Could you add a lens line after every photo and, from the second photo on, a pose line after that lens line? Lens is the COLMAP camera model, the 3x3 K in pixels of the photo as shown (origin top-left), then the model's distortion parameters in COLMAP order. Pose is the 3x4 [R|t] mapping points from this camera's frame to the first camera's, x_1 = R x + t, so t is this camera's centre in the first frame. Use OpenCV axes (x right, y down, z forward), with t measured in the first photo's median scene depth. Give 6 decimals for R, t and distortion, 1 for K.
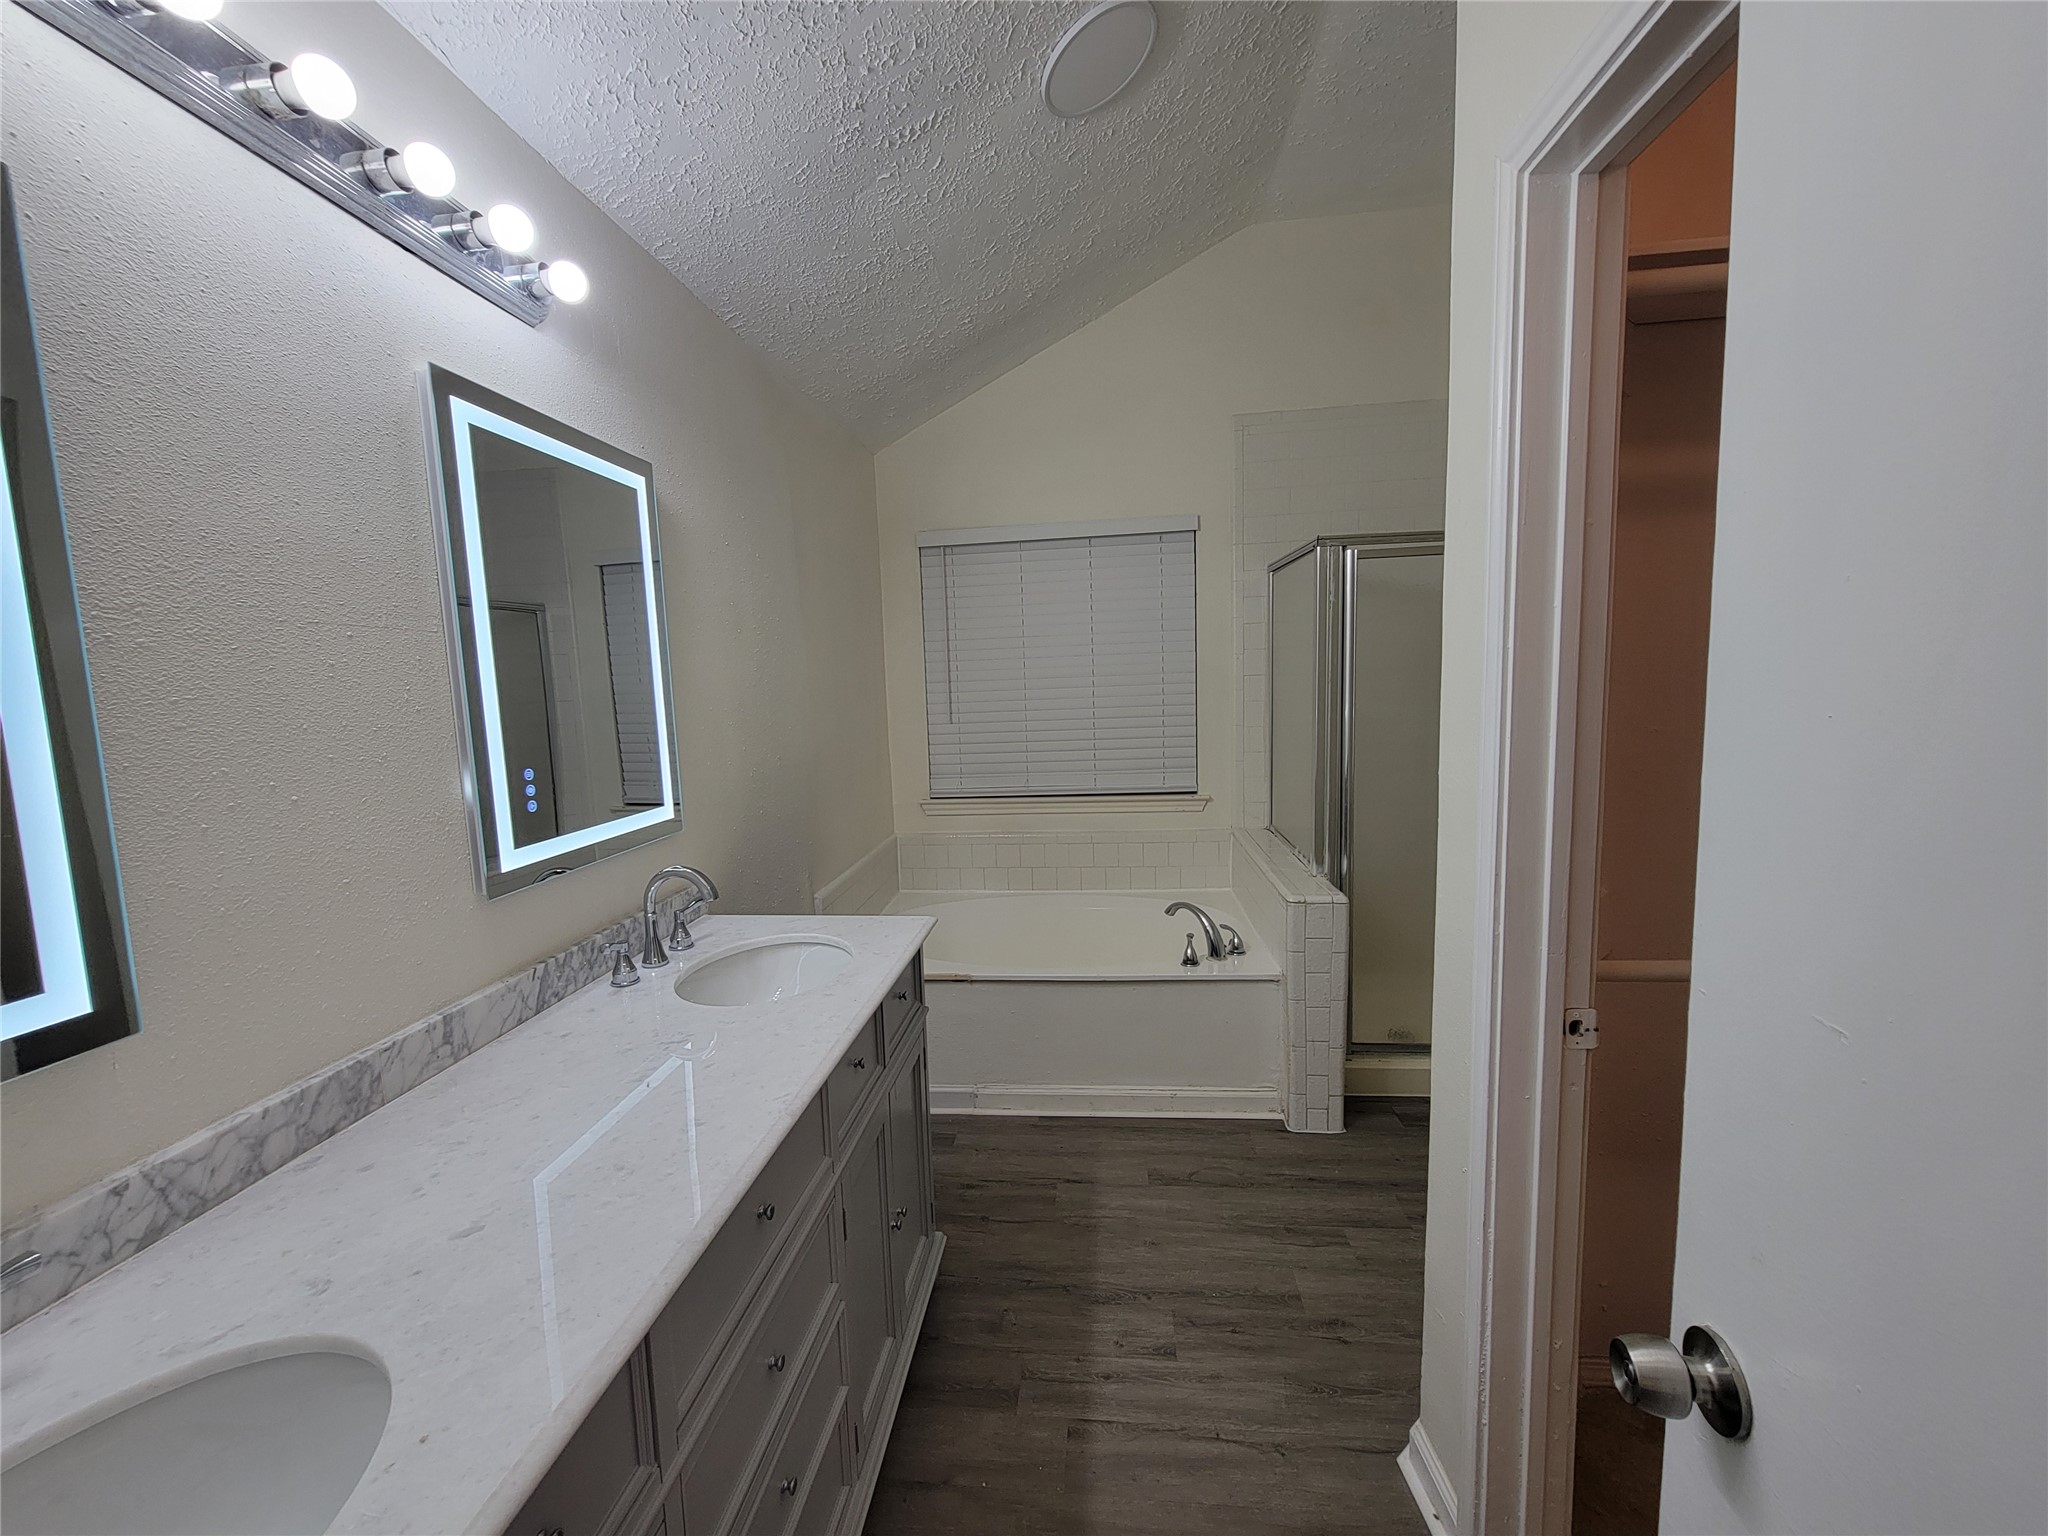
lens RADIAL K [[833.5, 0, 1016.2], [0, 833.5, 770.6], [0, 0, 1]] dist [-0.002160, 0.000362]
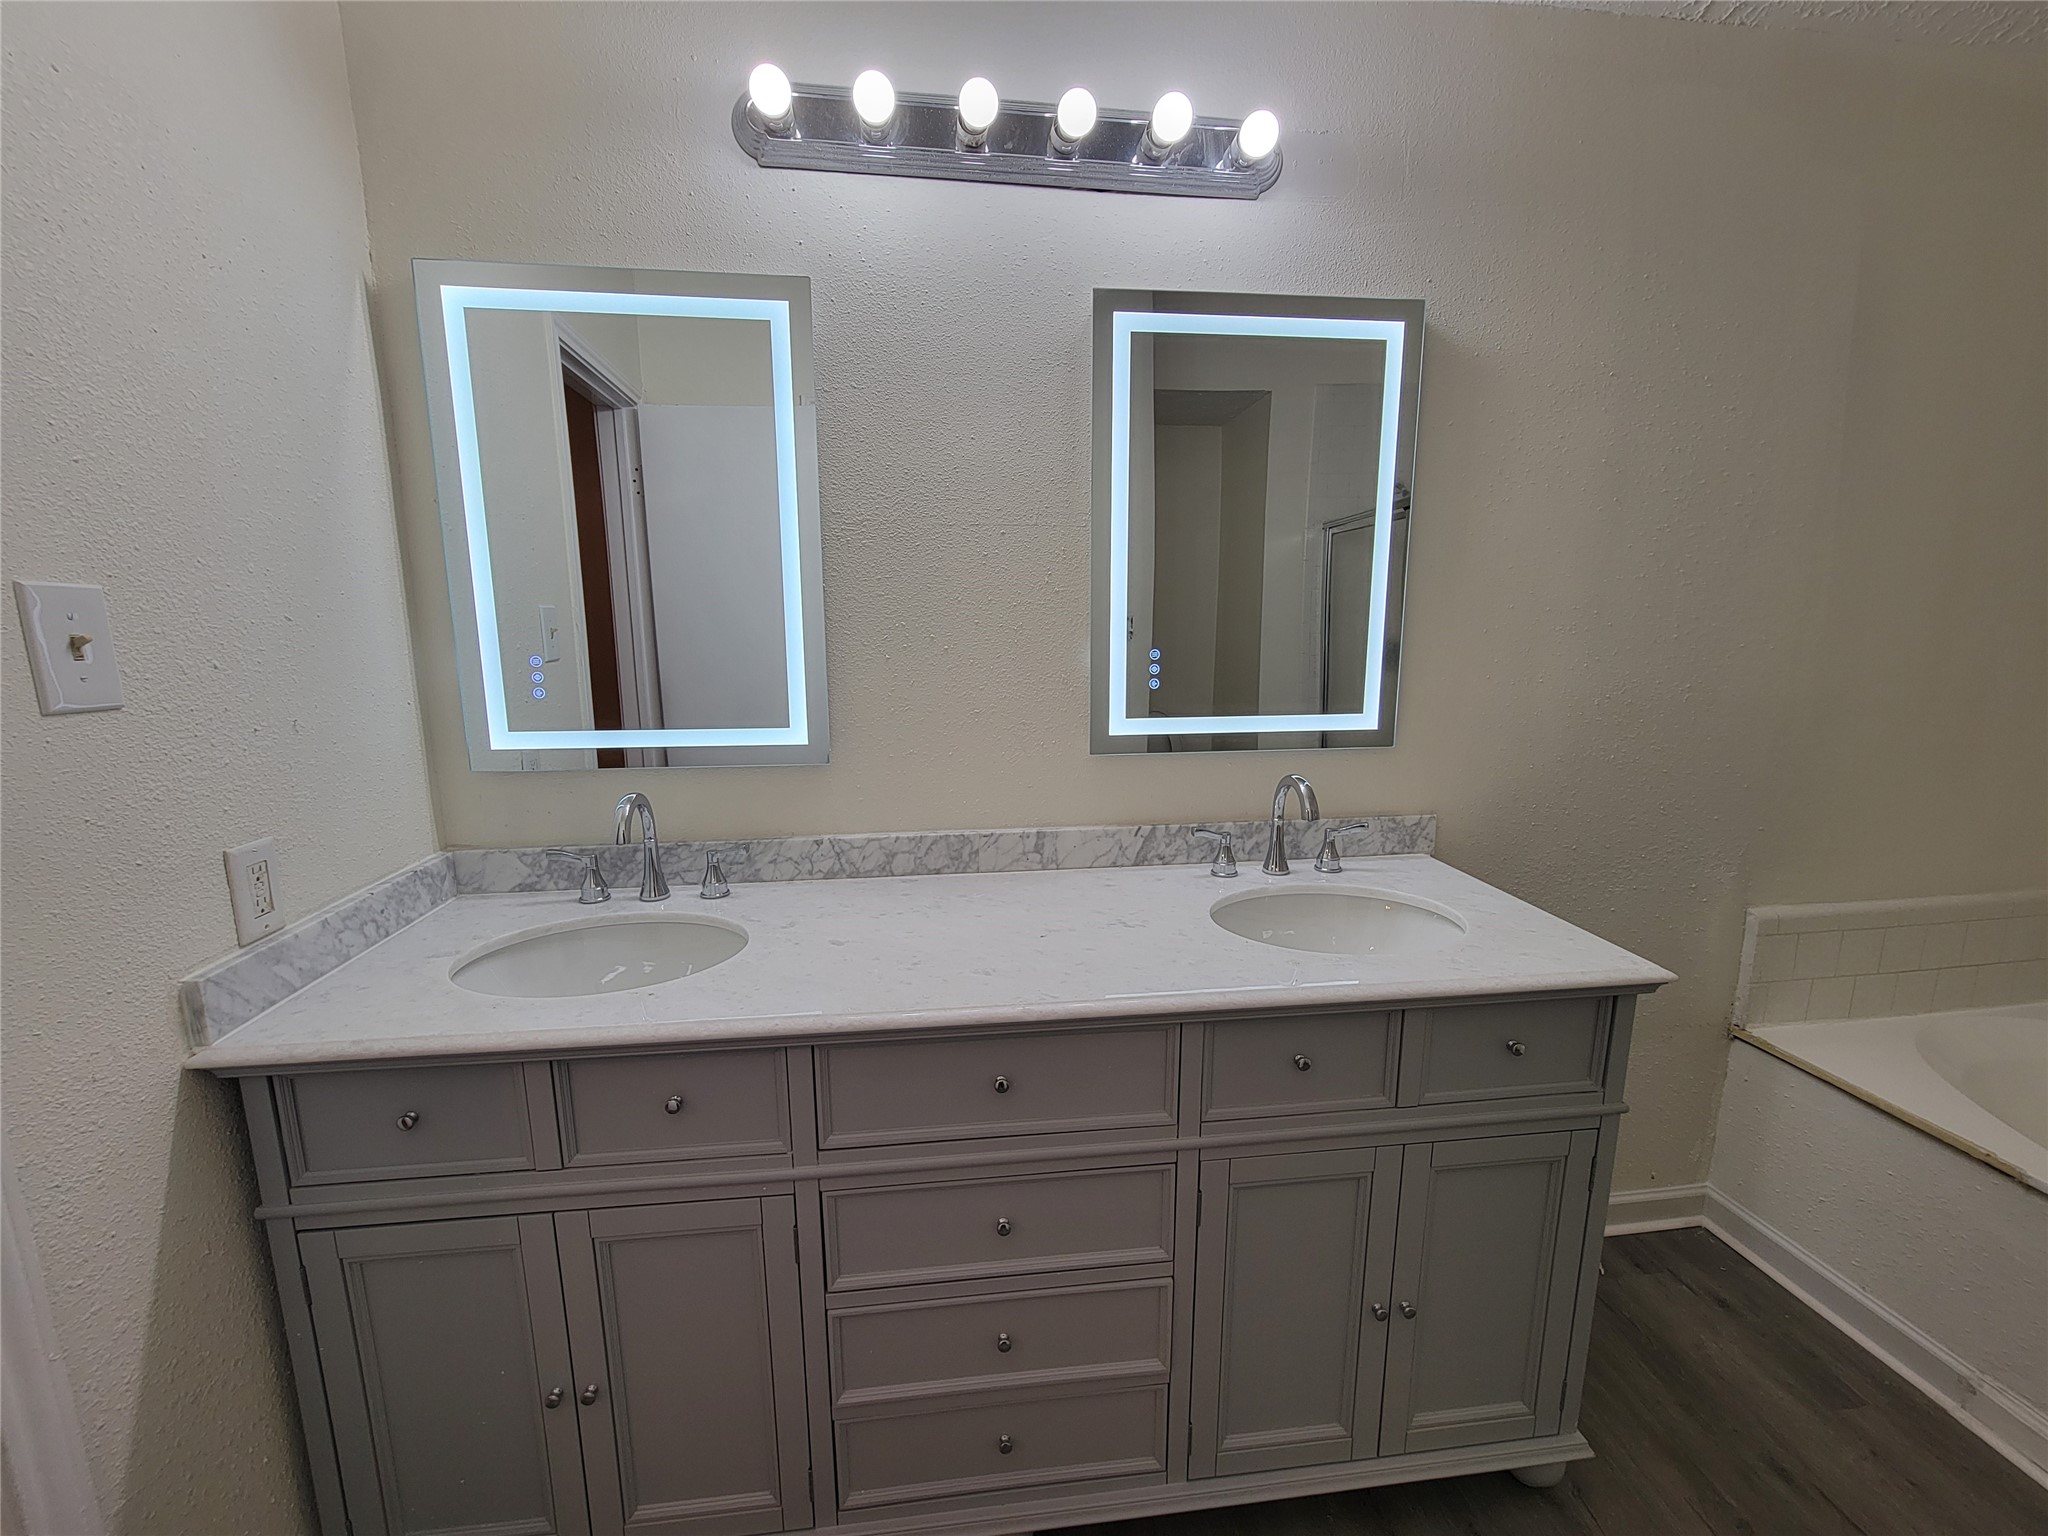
lens RADIAL K [[833.5, 0, 1009.4], [0, 833.5, 772.5], [0, 0, 1]] dist [-0.002160, 0.000362]
pose [[0.225586, 0.209125, -0.951513, 0.510788], [-0.107431, 0.976073, 0.189053, -0.034933], [0.968282, 0.059574, 0.242655, 0.625564]]
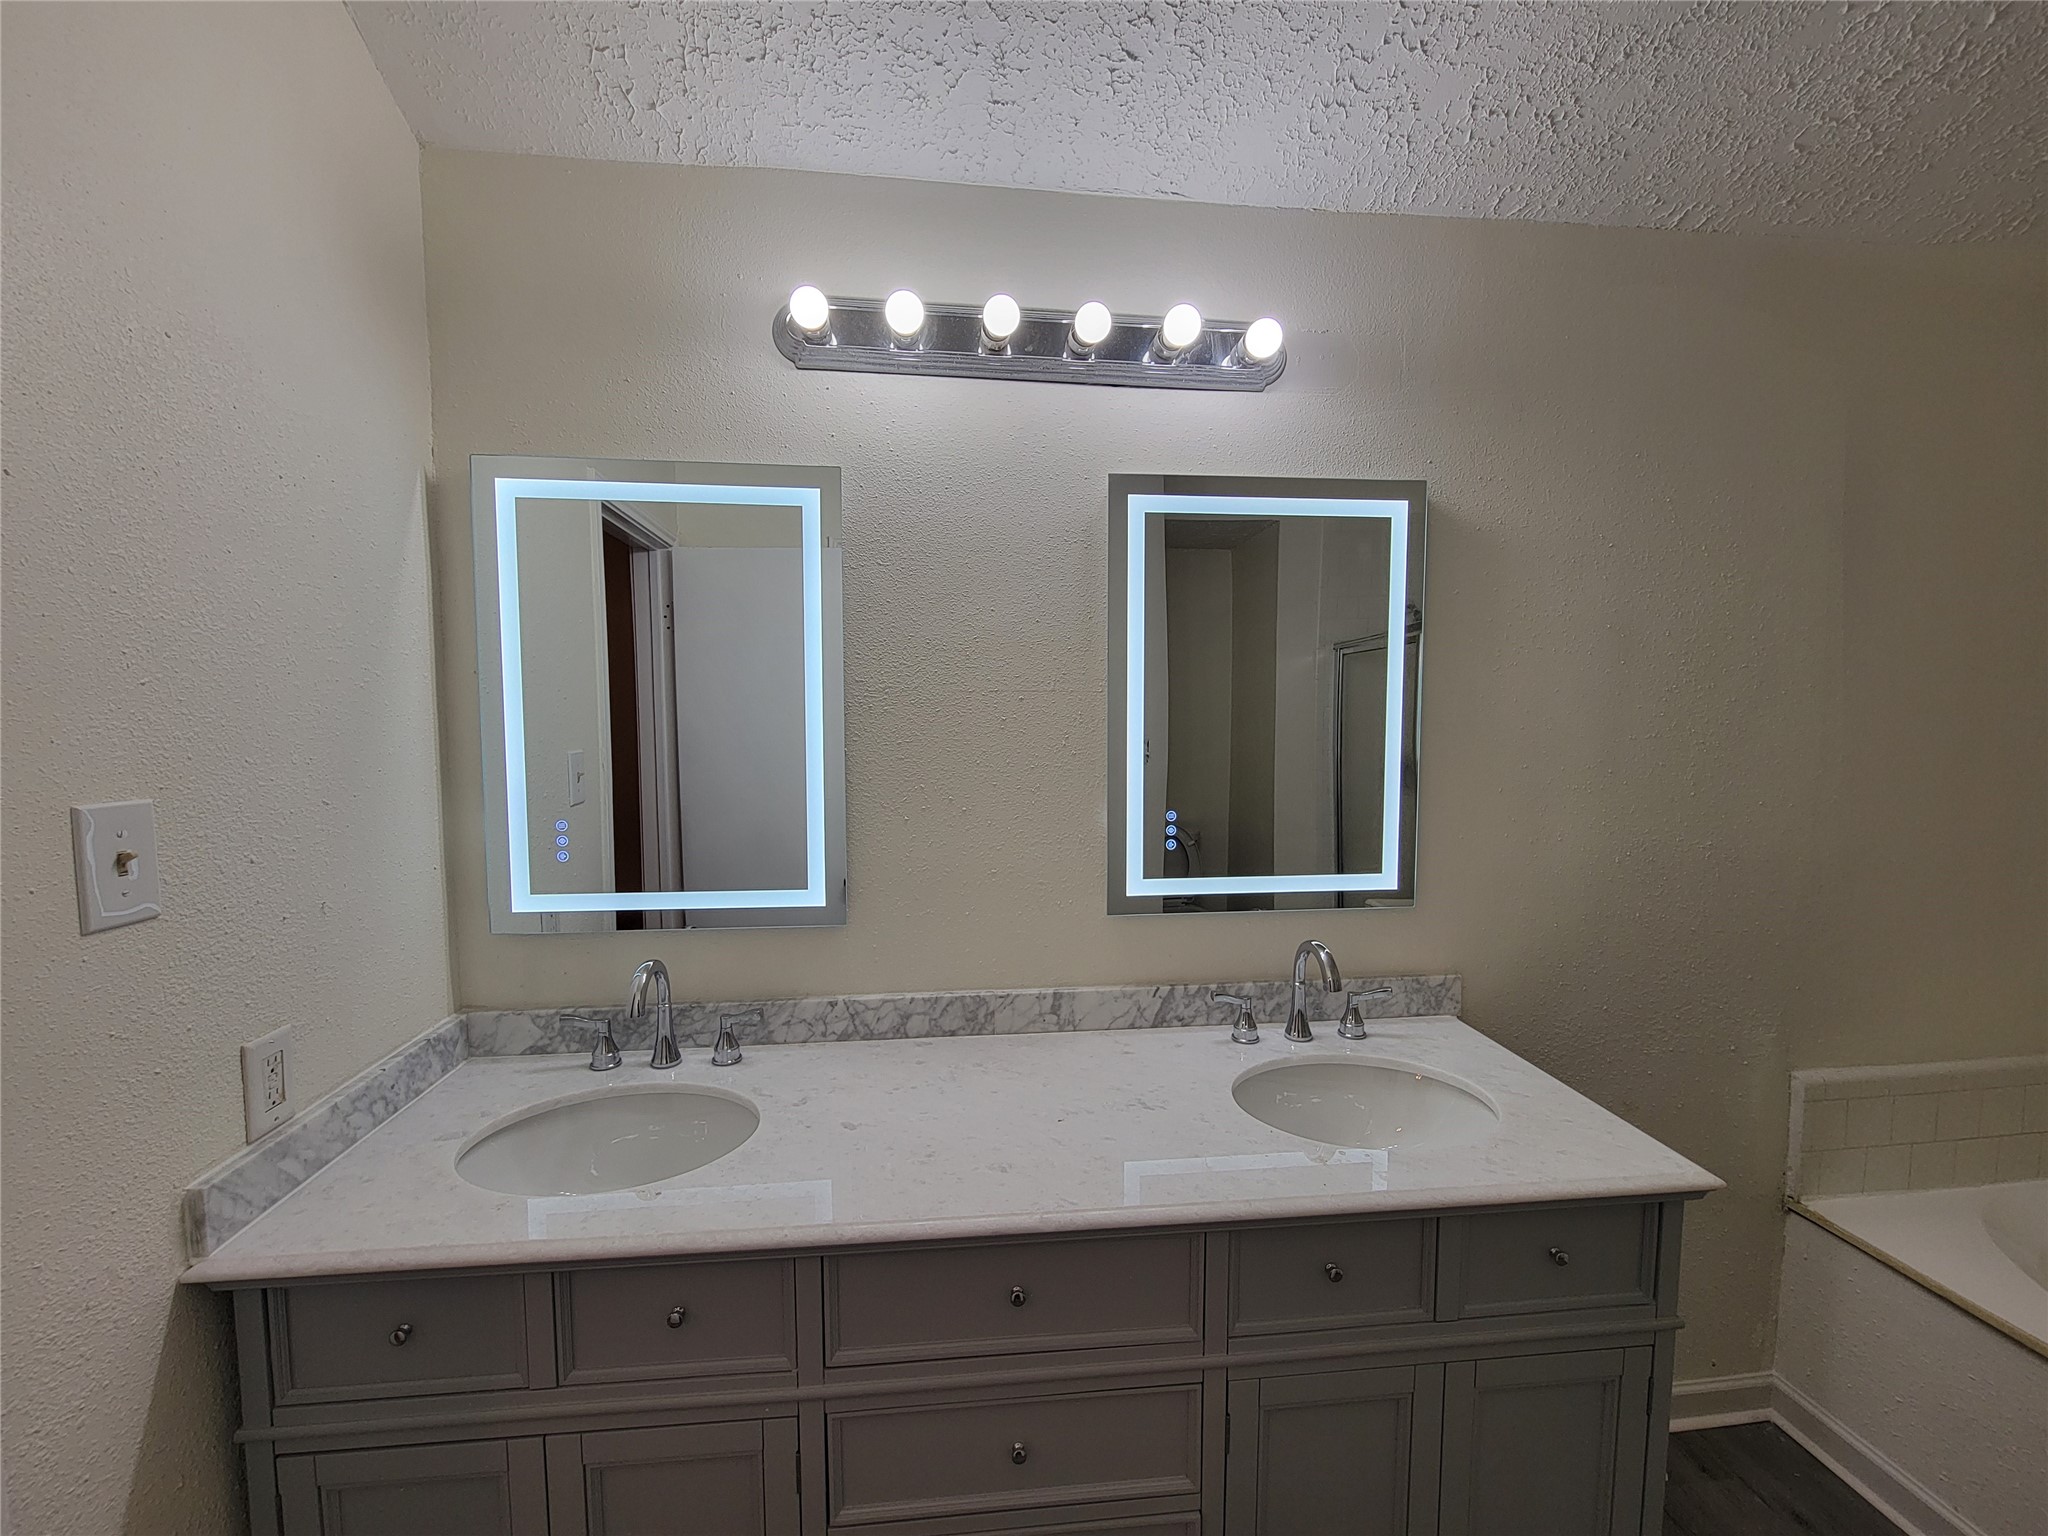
lens RADIAL K [[833.5, 0, 1010.0], [0, 833.5, 773.6], [0, 0, 1]] dist [-0.002160, 0.000362]
pose [[0.209298, 0.109967, -0.971649, 0.497874], [-0.111787, 0.989833, 0.087946, -0.140525], [0.971441, 0.090211, 0.219463, 0.611060]]
